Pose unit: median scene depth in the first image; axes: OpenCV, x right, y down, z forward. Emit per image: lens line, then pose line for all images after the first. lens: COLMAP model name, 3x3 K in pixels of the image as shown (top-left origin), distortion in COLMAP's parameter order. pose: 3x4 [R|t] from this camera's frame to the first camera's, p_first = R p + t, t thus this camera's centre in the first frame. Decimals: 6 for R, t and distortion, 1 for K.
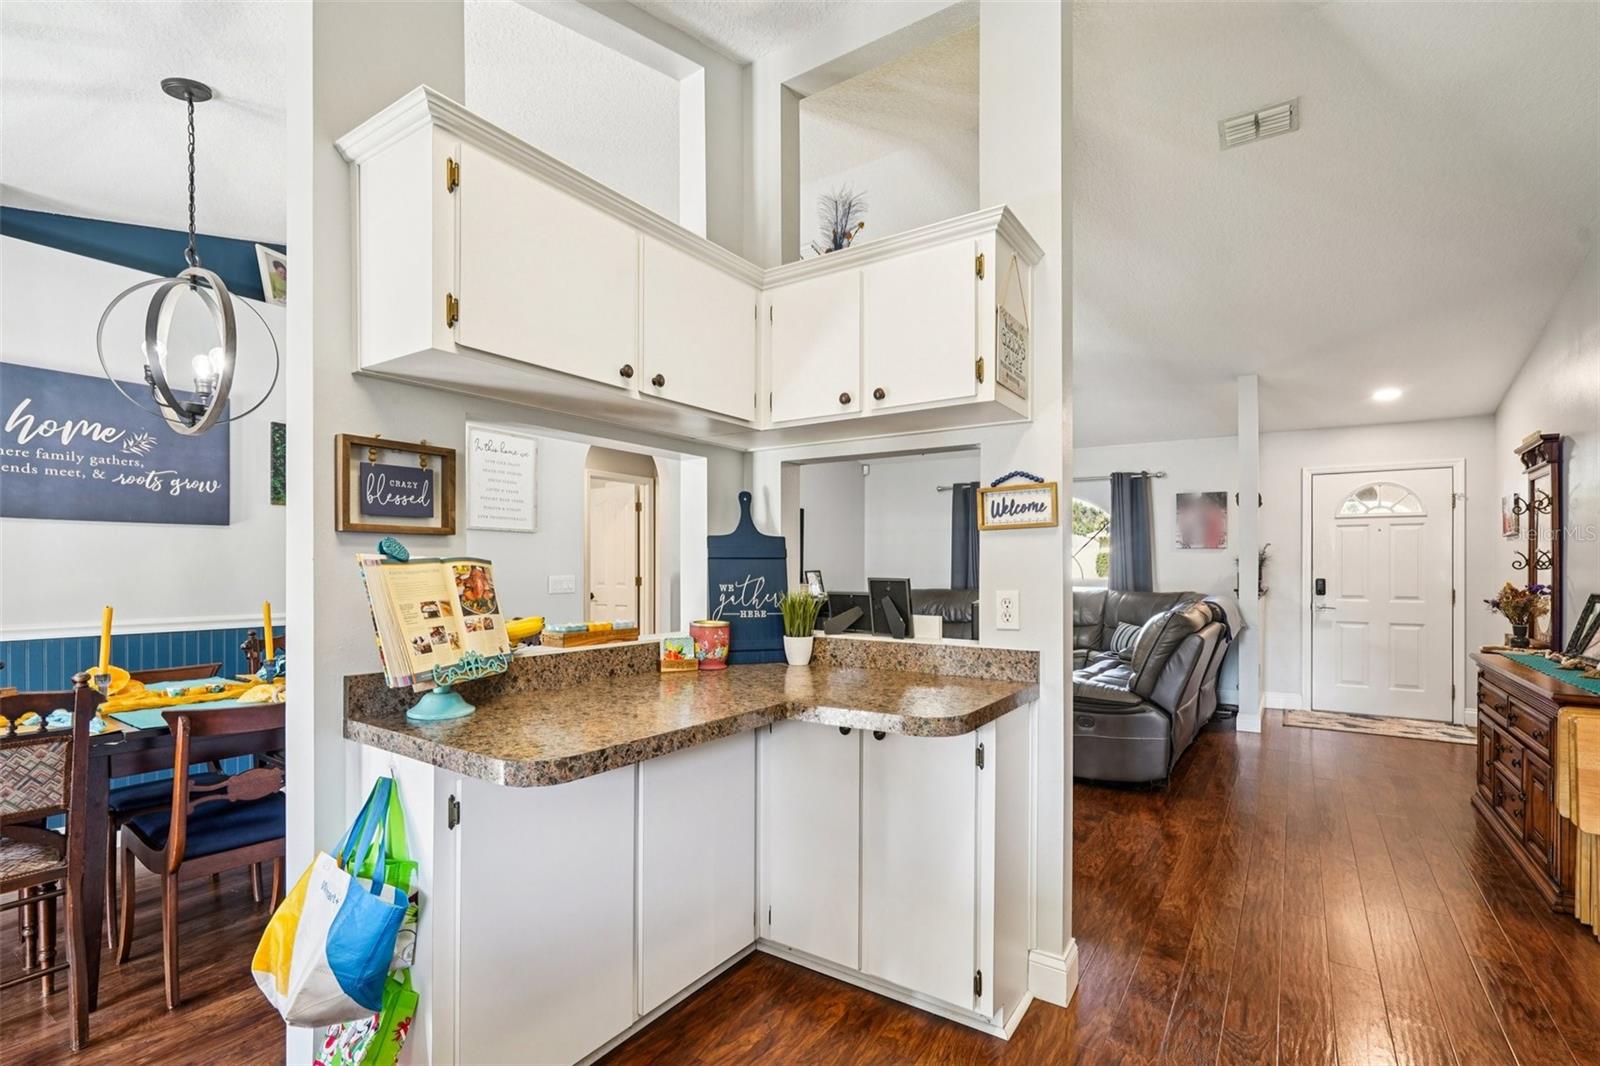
lens RADIAL K [[737.6, 0, 797.3], [0, 737.6, 570.3], [0, 0, 1]] dist [-0.000181, 0.000370]
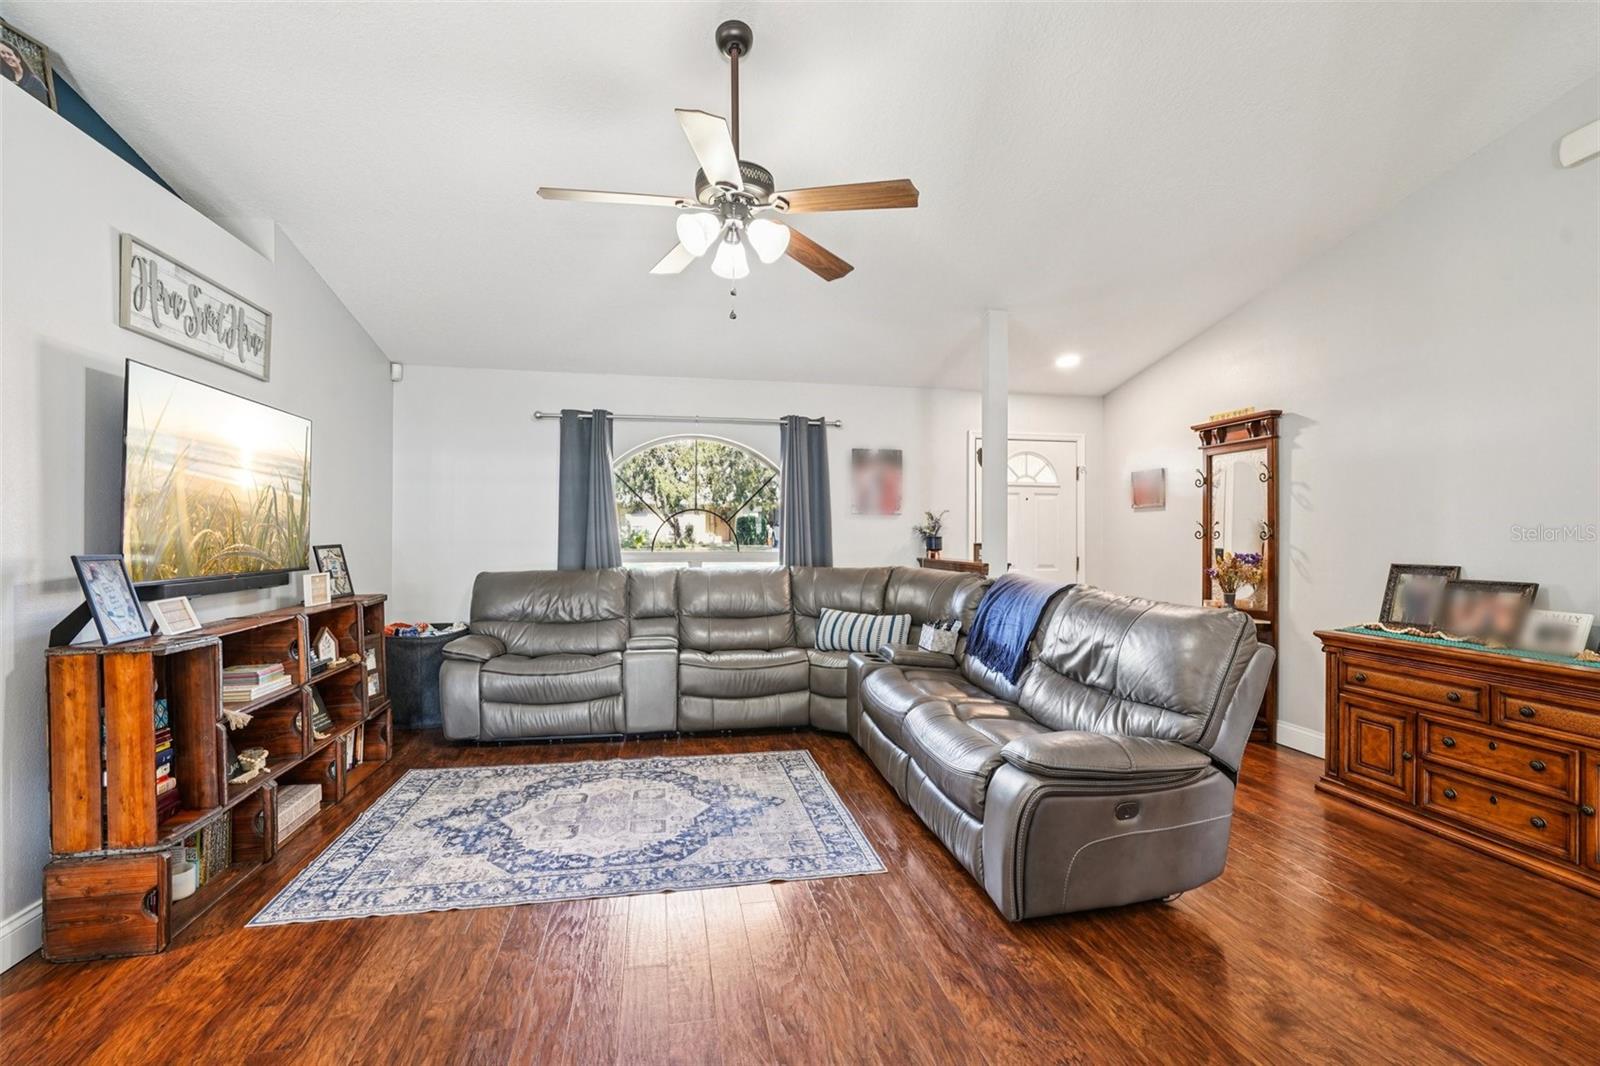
lens RADIAL K [[724.2, 0, 797.3], [0, 724.2, 536.6], [0, 0, 1]] dist [-0.006416, 0.000047]
pose [[0.708278, -0.003422, 0.705925, -0.162794], [0.002529, 0.999994, 0.002310, -0.008864], [-0.705929, 0.000149, 0.708283, 0.677313]]
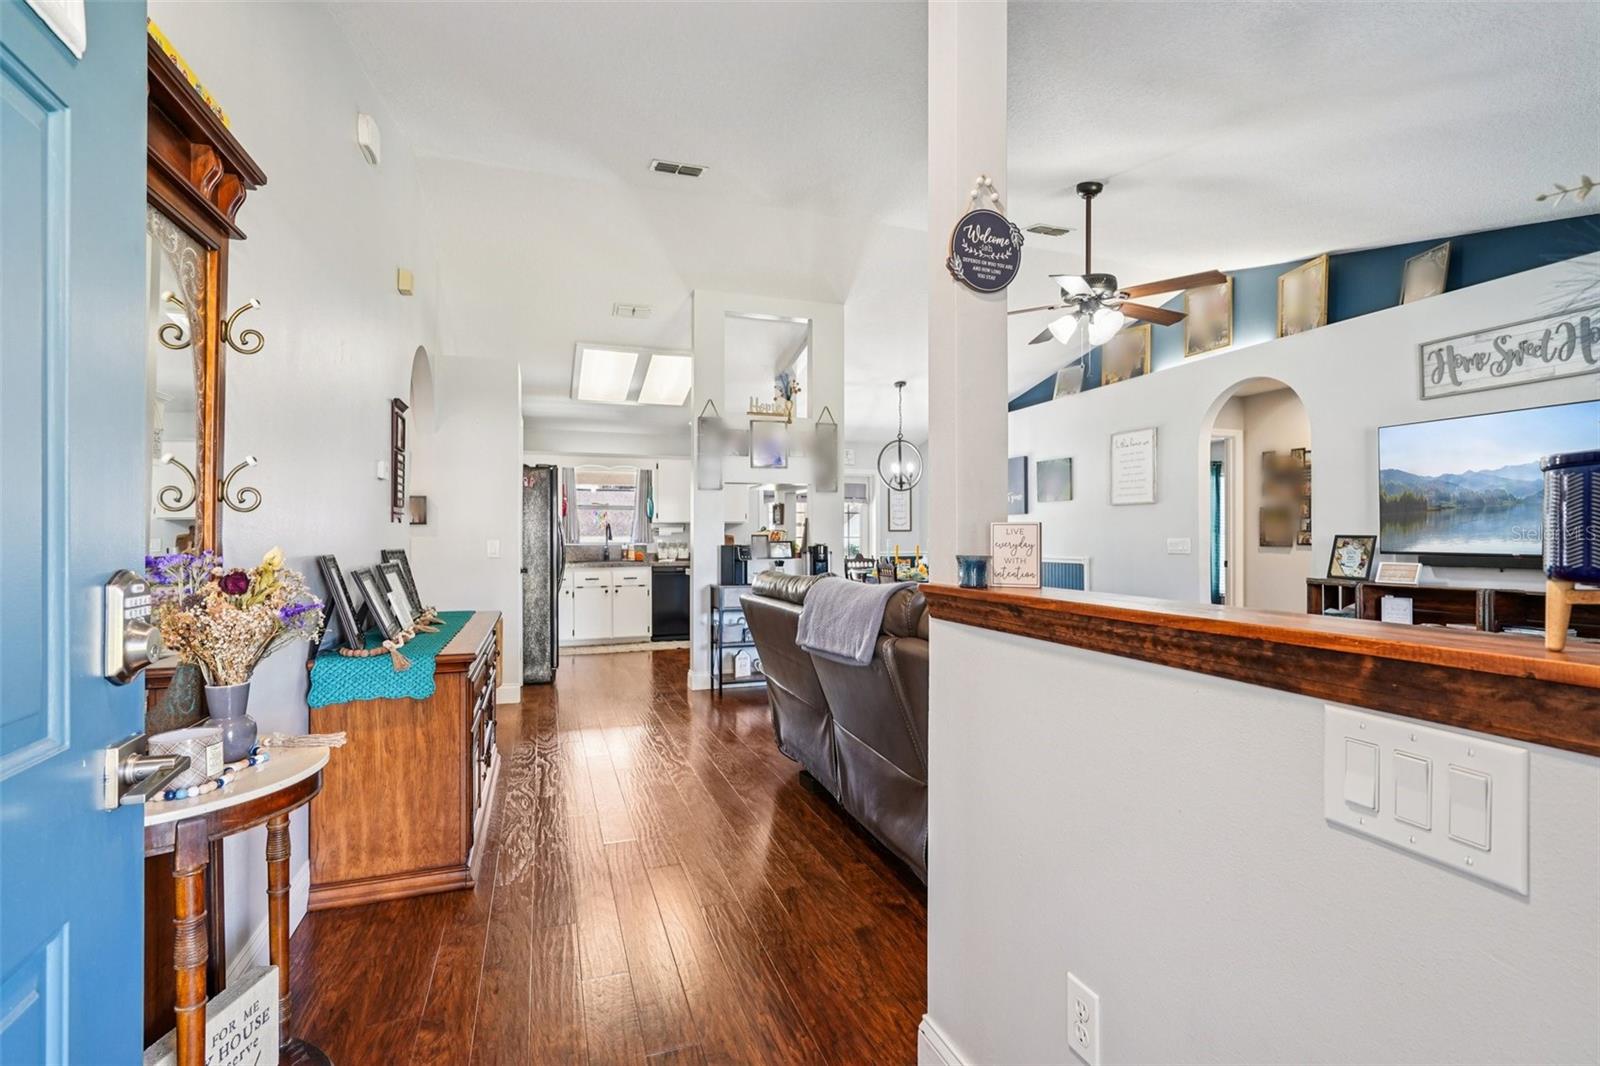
lens RADIAL K [[724.2, 0, 797.3], [0, 724.2, 536.6], [0, 0, 1]] dist [-0.006416, 0.000047]
pose [[-0.593667, -0.004450, -0.804699, 1.032700], [-0.005264, 0.999985, -0.001646, 0.010426], [0.804694, 0.003259, -0.593681, 1.314467]]
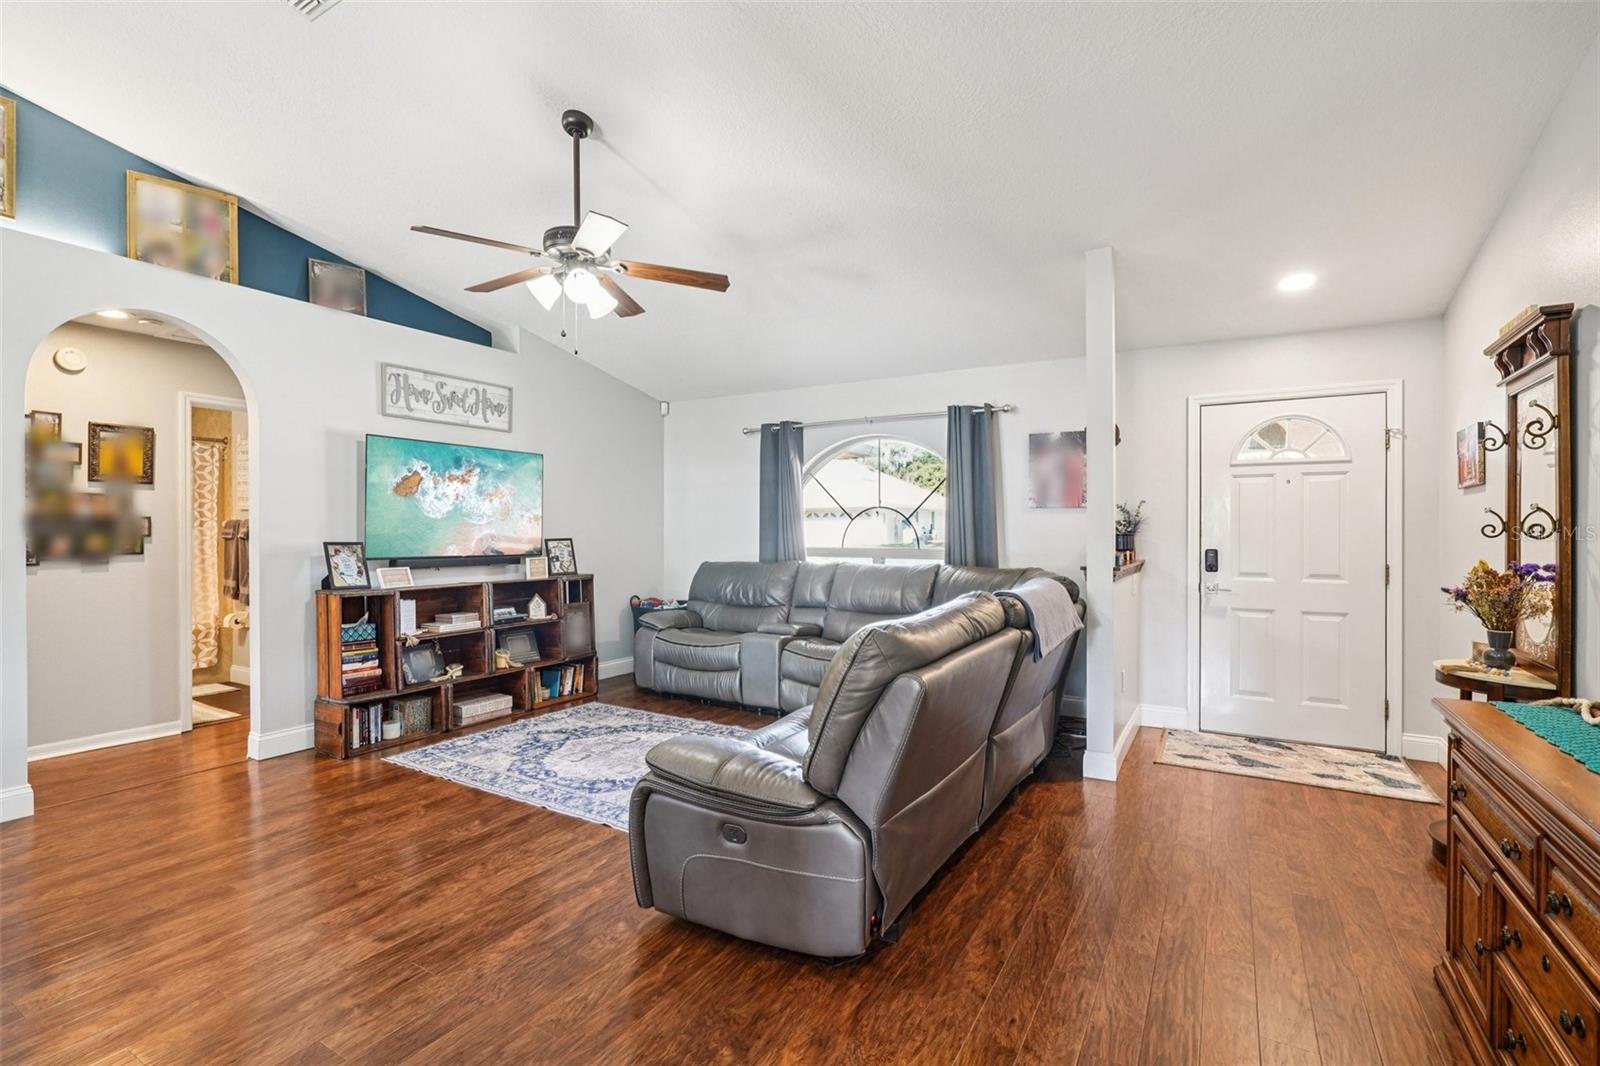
lens RADIAL K [[724.2, 0, 797.3], [0, 724.2, 536.6], [0, 0, 1]] dist [-0.006416, 0.000047]
pose [[0.998438, -0.001937, 0.055838, 0.353497], [0.001735, 0.999992, 0.003659, -0.005660], [-0.055845, -0.003556, 0.998433, 0.421514]]
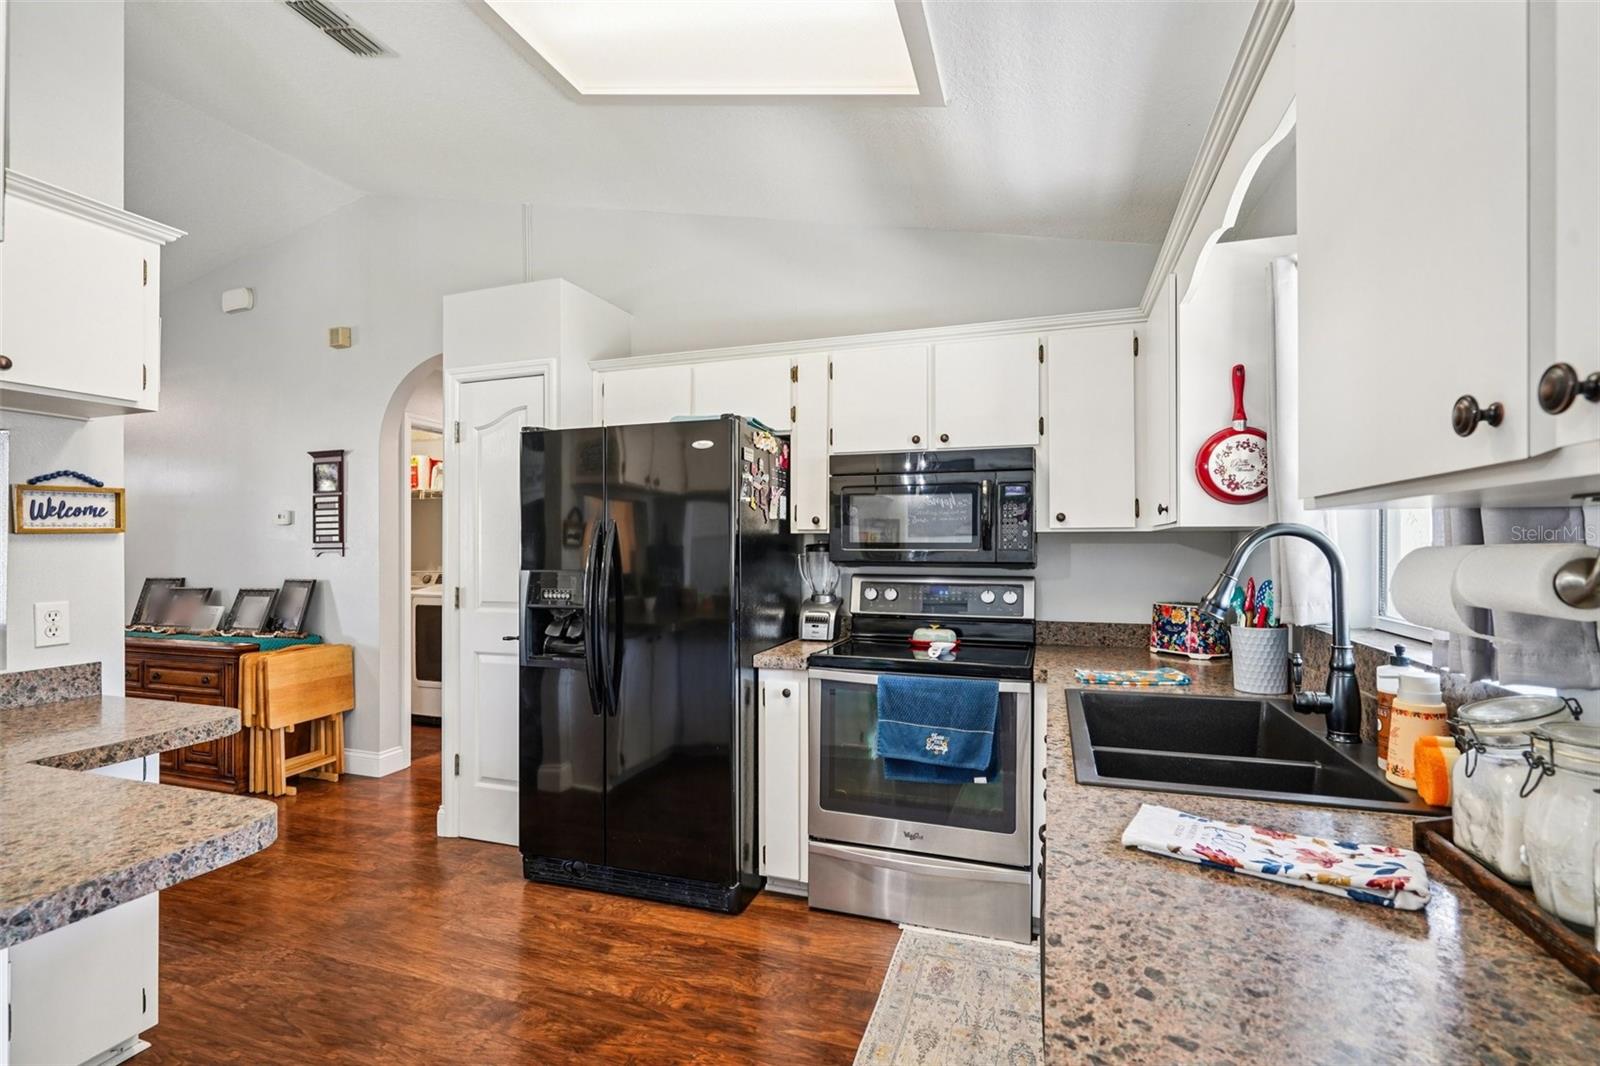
lens RADIAL K [[724.2, 0, 797.3], [0, 724.2, 536.6], [0, 0, 1]] dist [-0.006416, 0.000047]
pose [[-0.259785, 0.008906, 0.965625, -0.366189], [0.011458, 0.999916, -0.006139, -0.016631], [-0.965598, 0.009469, -0.259865, 0.162537]]
